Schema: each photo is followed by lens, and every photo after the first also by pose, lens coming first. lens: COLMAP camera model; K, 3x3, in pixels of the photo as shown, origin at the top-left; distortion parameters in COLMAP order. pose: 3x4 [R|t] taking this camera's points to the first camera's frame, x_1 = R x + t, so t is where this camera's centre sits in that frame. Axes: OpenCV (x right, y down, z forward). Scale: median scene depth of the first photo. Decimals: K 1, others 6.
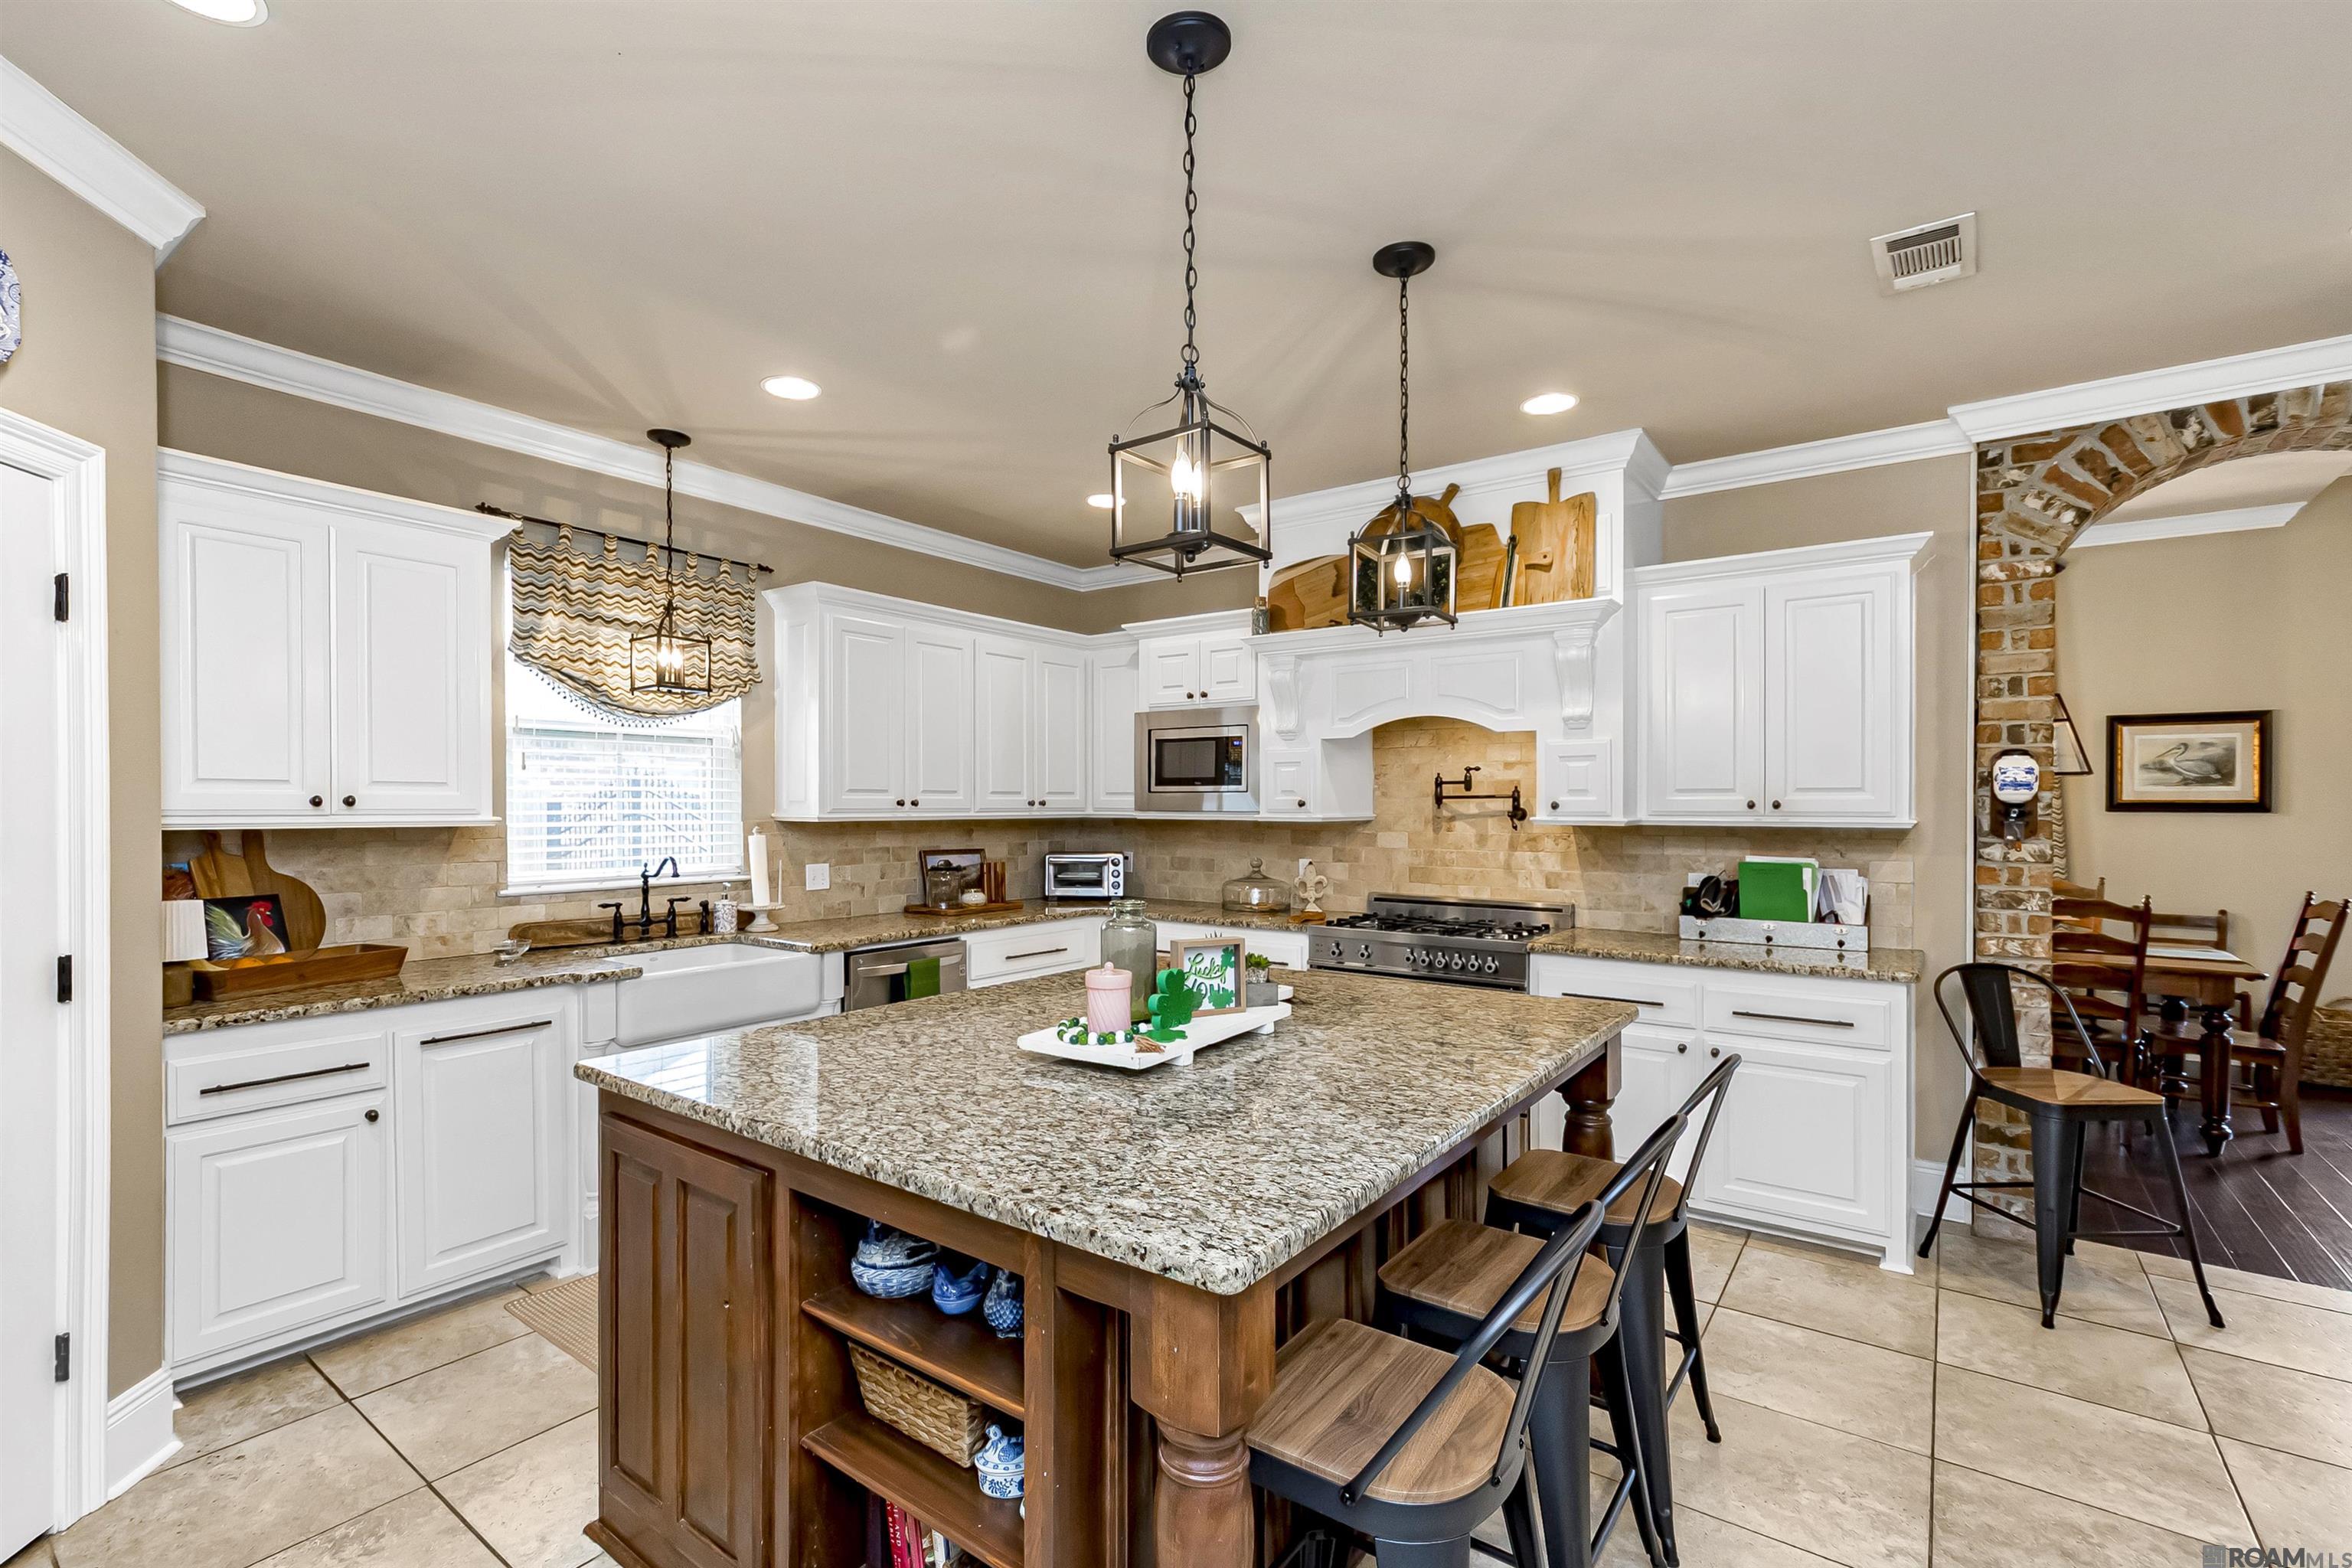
lens RADIAL K [[1041.8, 0, 1240.3], [0, 1041.8, 808.1], [0, 0, 1]] dist [0.000908, -0.000006]
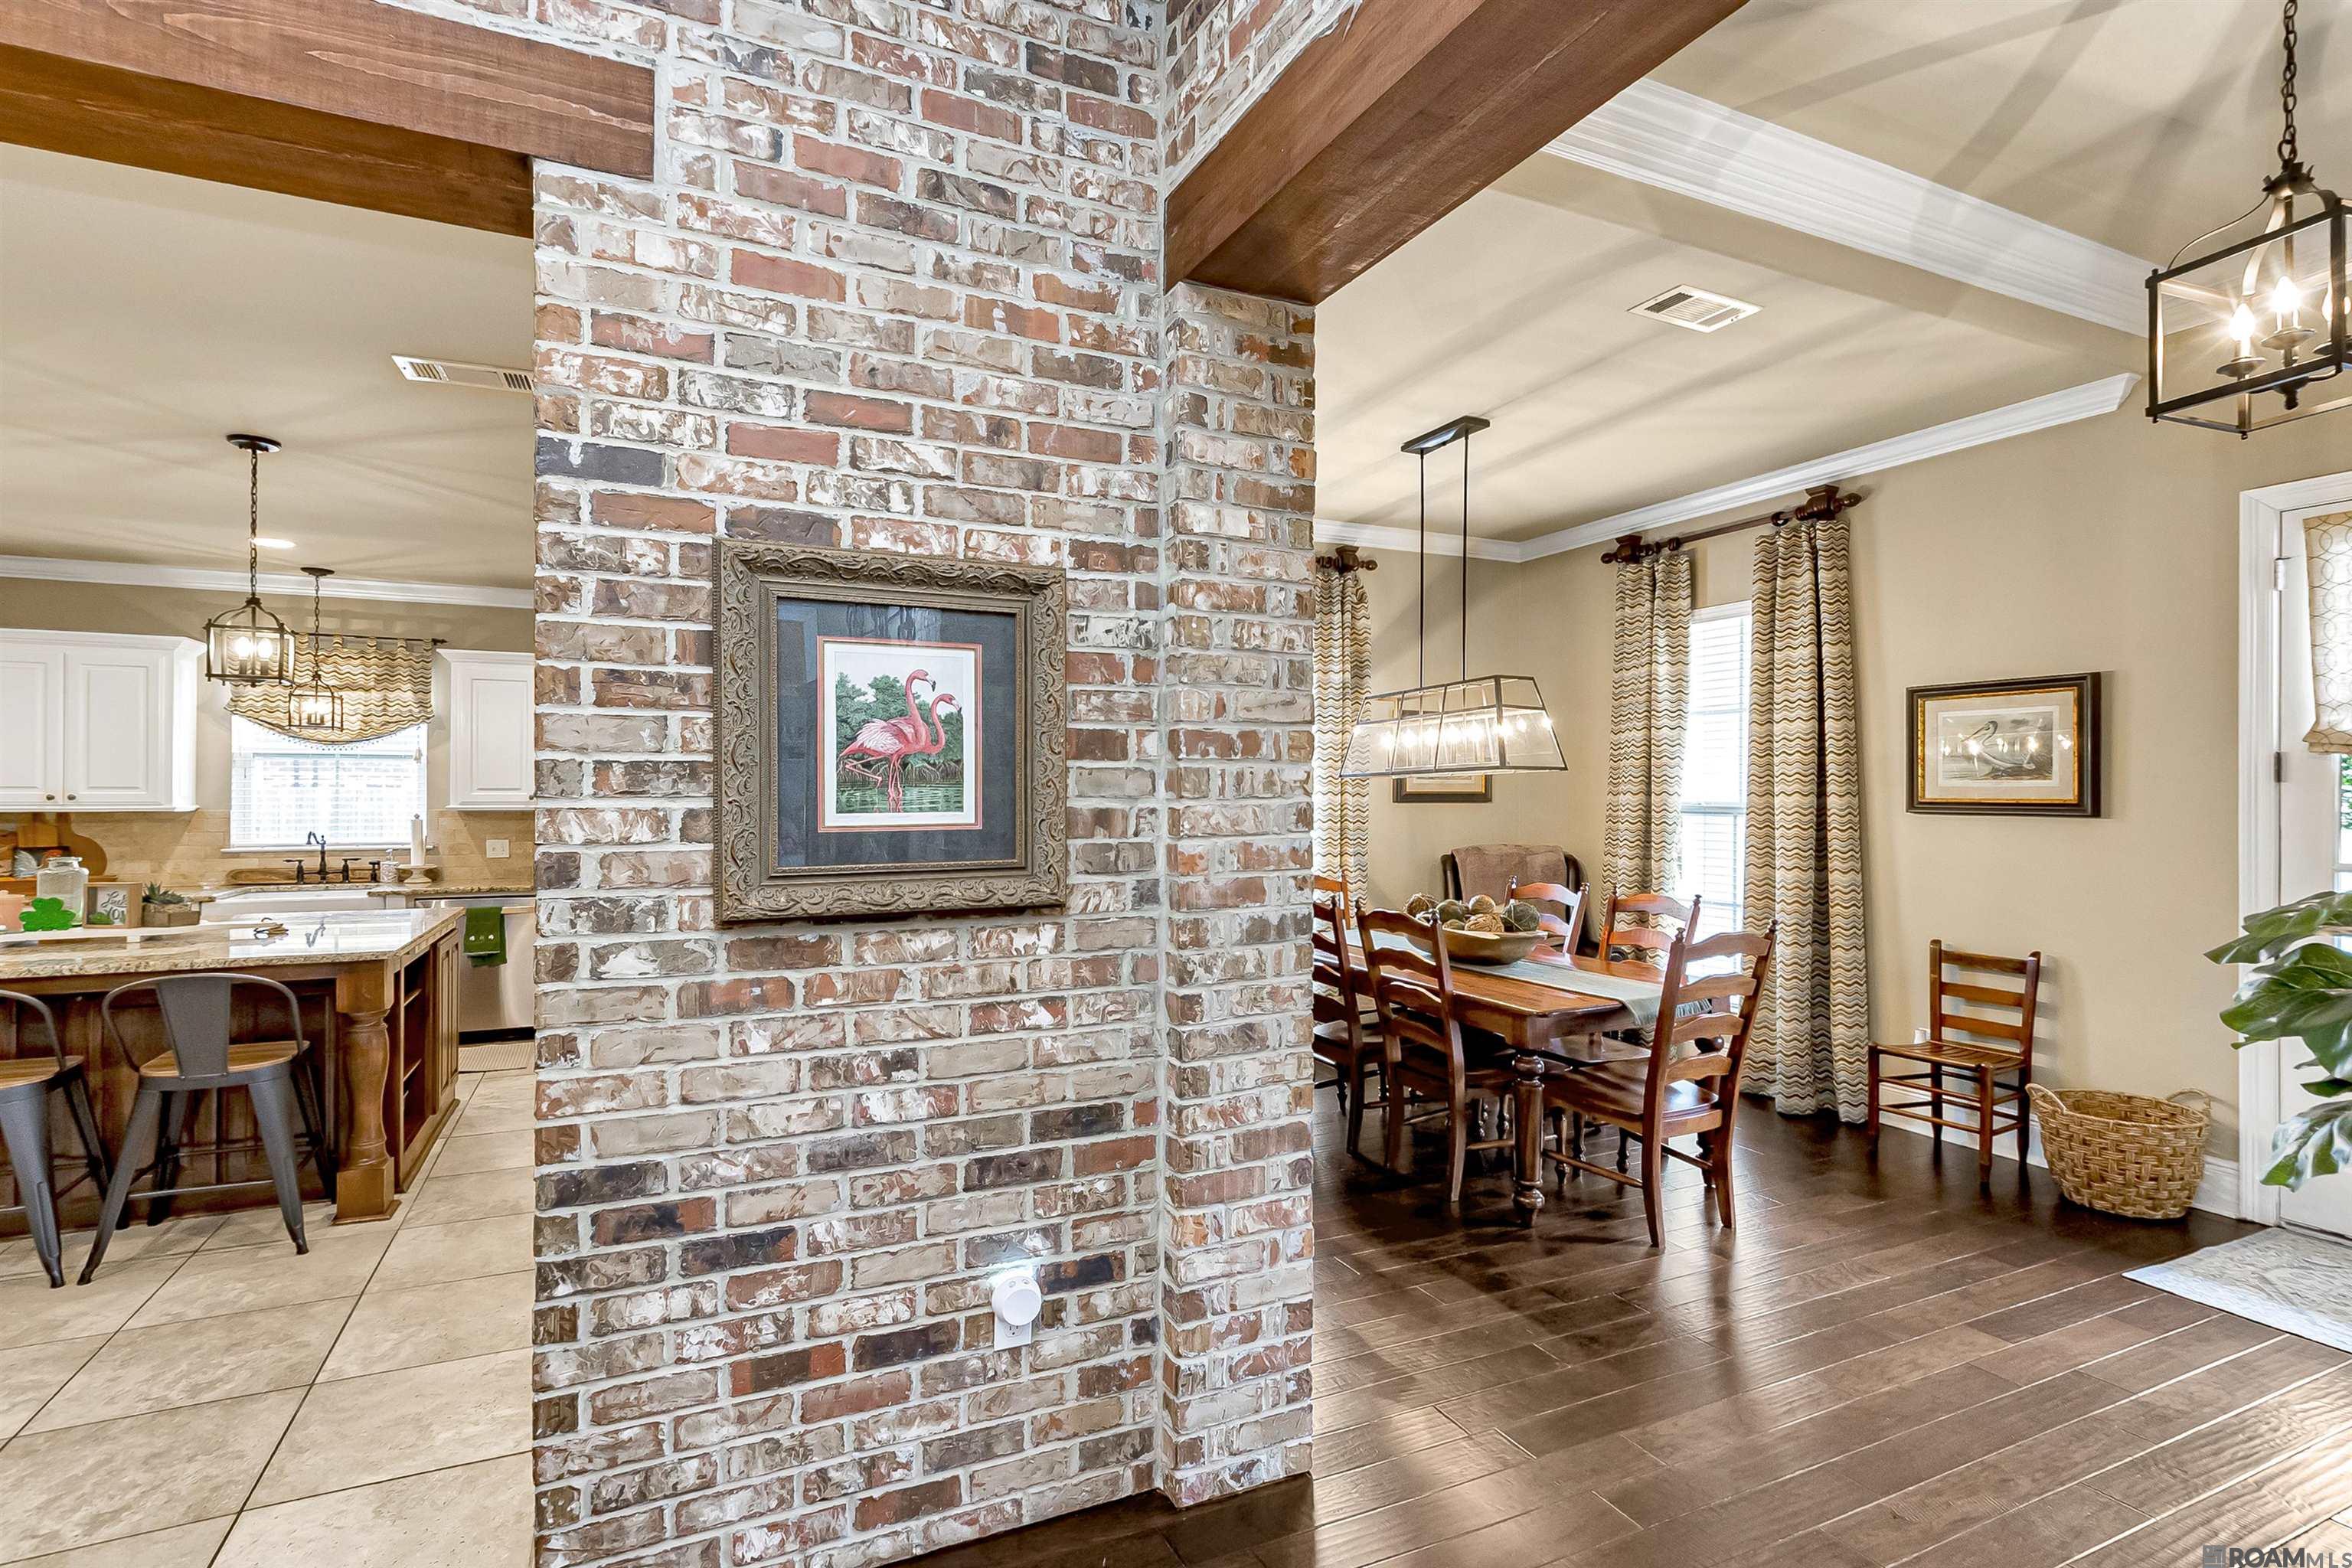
lens RADIAL K [[1057.8, 0, 1176.9], [0, 1057.8, 795.8], [0, 0, 1]] dist [0.018582, 0.000612]
pose [[0.881655, 0.003525, -0.471881, 1.289657], [-0.005803, 0.999977, -0.003371, -0.009629], [0.471858, 0.005710, 0.881656, 0.163183]]
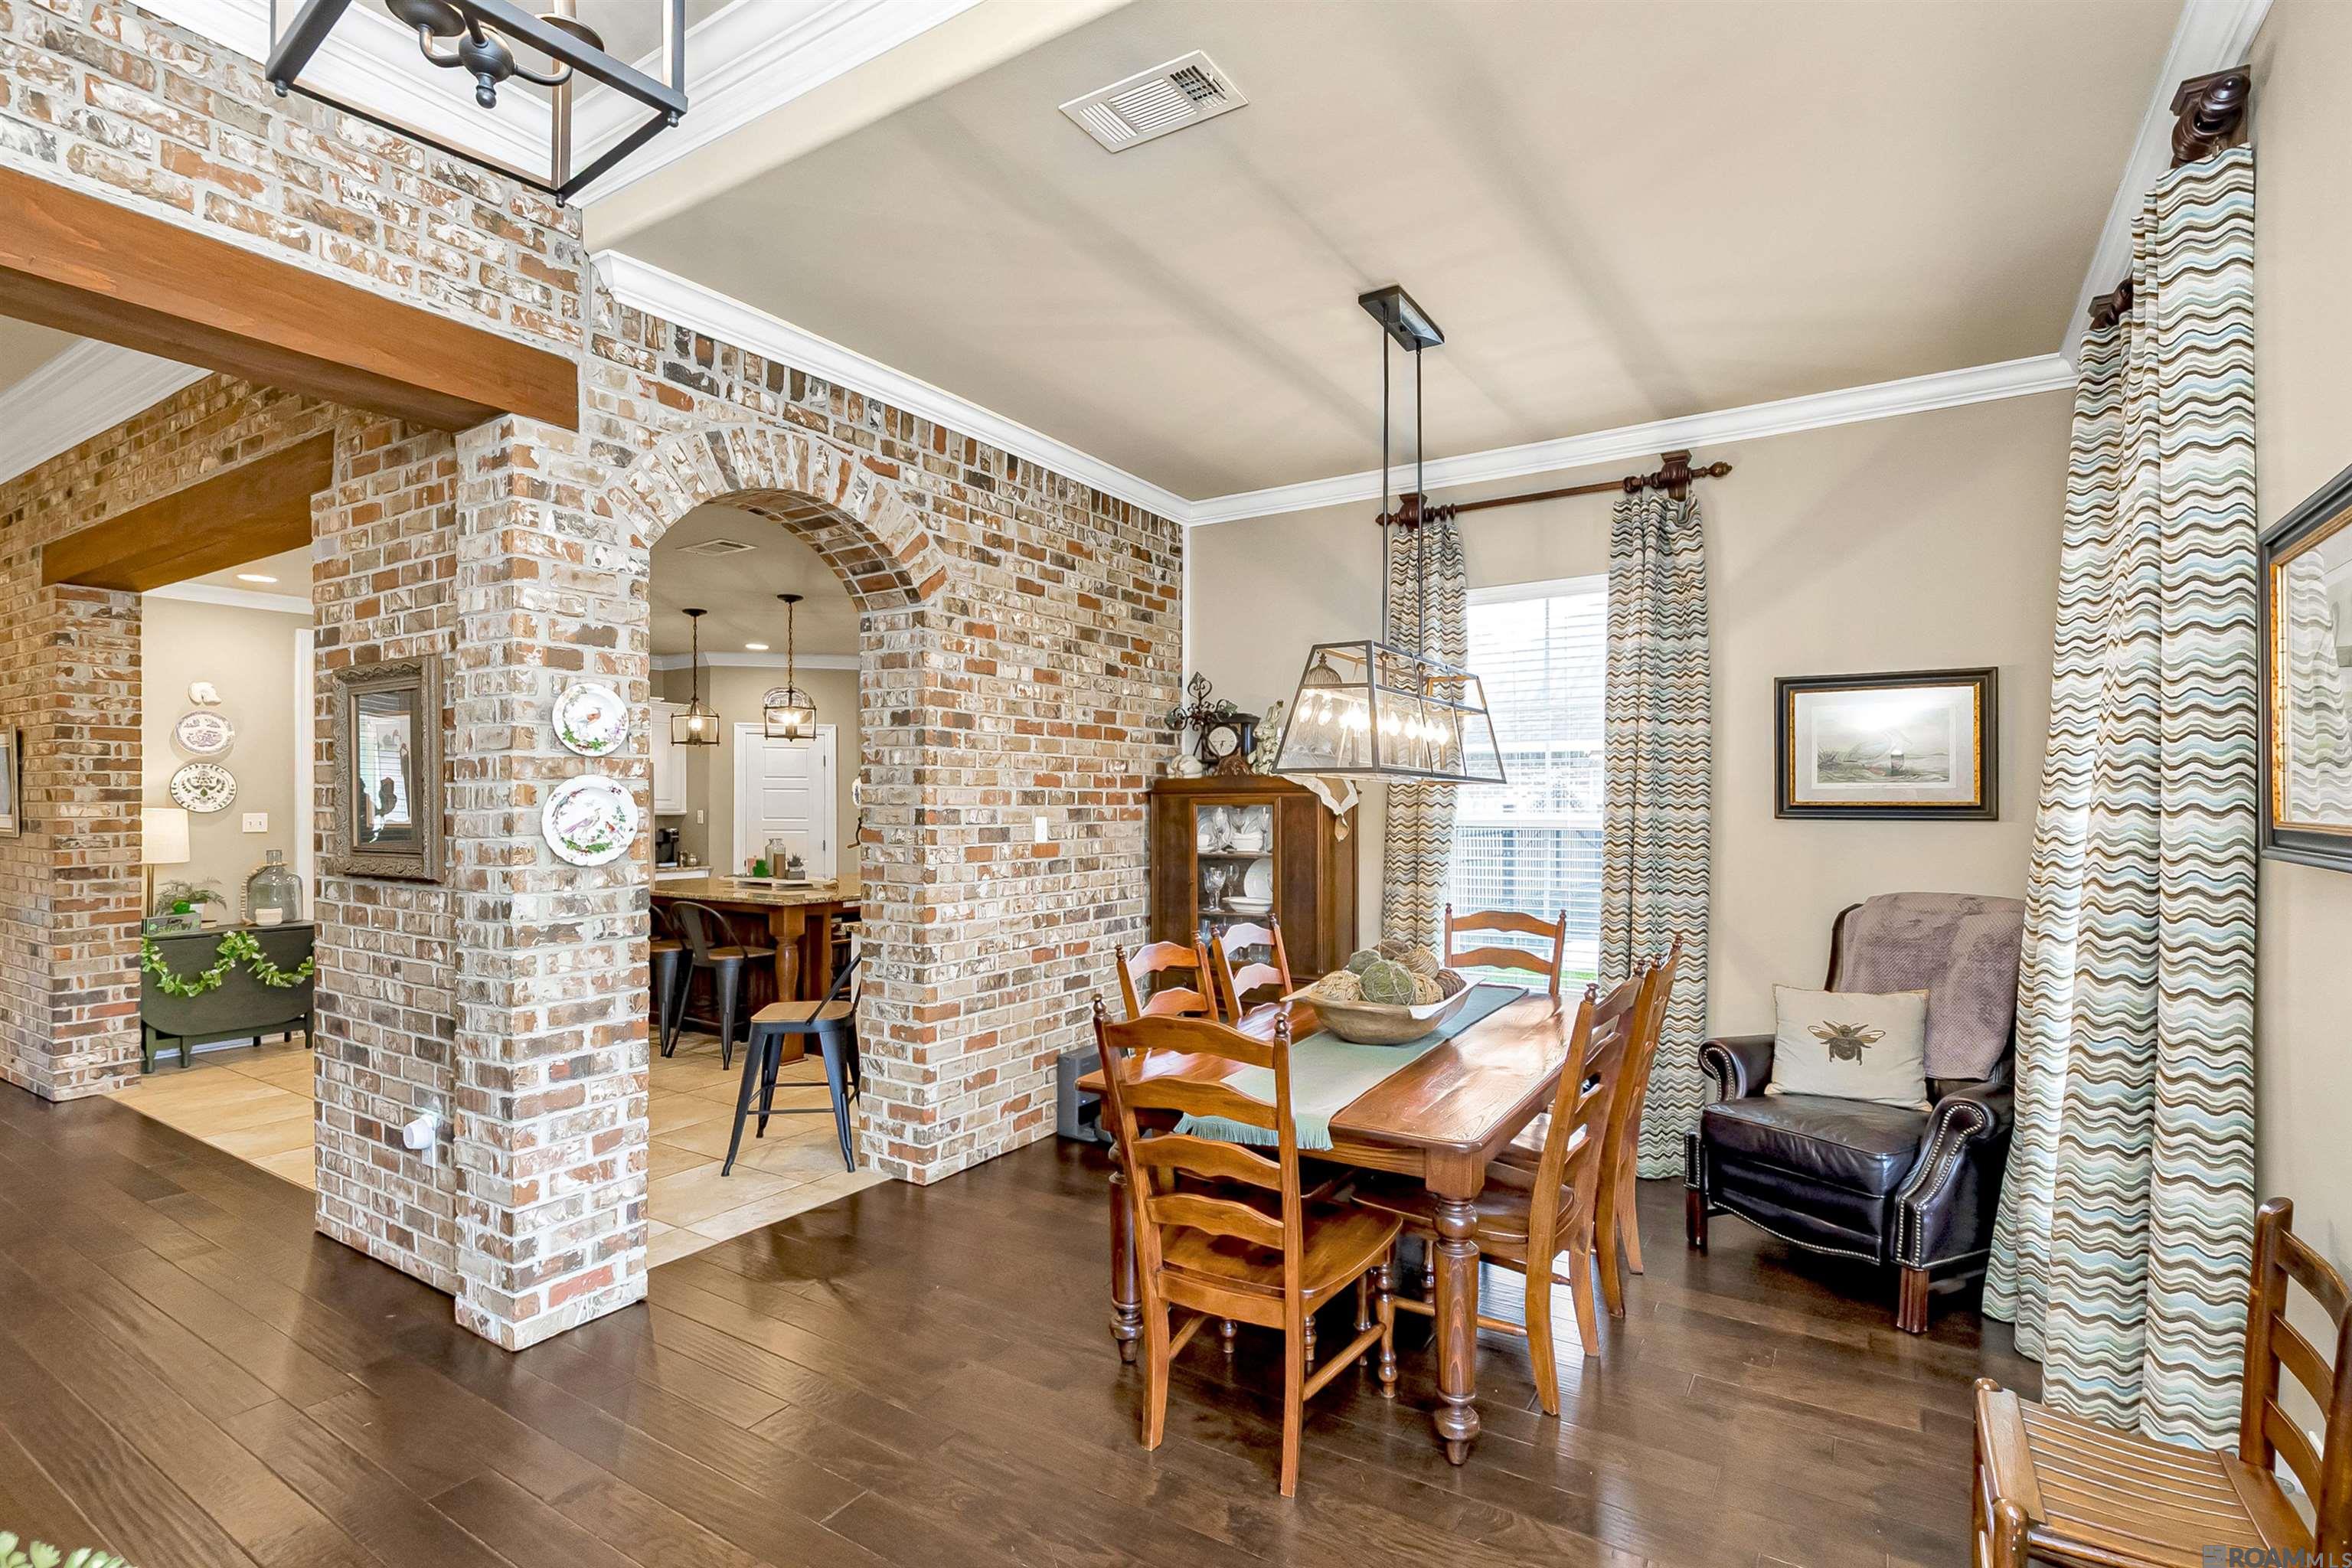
lens RADIAL K [[1104.9, 0, 1272.4], [0, 1104.9, 812.4], [0, 0, 1]] dist [0.003215, 0.000791]
pose [[0.118740, 0.009291, -0.992882, 1.904784], [-0.006939, 0.999940, 0.008528, -0.018334], [0.992901, 0.005877, 0.118797, 1.165135]]
